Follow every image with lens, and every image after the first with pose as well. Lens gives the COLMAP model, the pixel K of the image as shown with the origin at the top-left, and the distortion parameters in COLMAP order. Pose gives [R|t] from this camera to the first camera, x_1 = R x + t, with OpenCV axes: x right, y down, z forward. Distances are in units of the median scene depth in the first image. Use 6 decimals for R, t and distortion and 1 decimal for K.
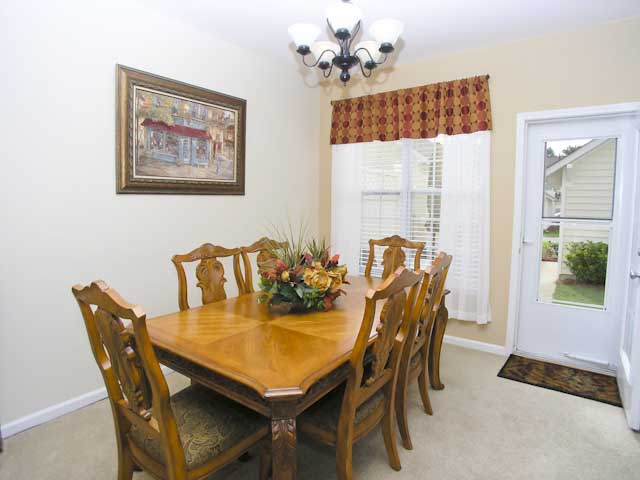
lens RADIAL K [[377.1, 0, 320.2], [0, 377.1, 237.4], [0, 0, 1]] dist [-0.053569, 0.009476]
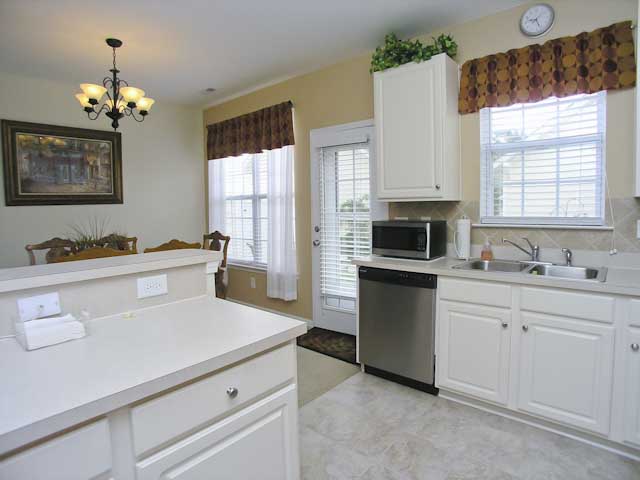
lens RADIAL K [[377.1, 0, 286.5], [0, 377.1, 230.2], [0, 0, 1]] dist [-0.053569, 0.009476]
pose [[0.990495, -0.022927, -0.135627, 0.609185], [0.018524, 0.999262, -0.033643, 0.040356], [0.136298, 0.030811, 0.990189, -0.246028]]
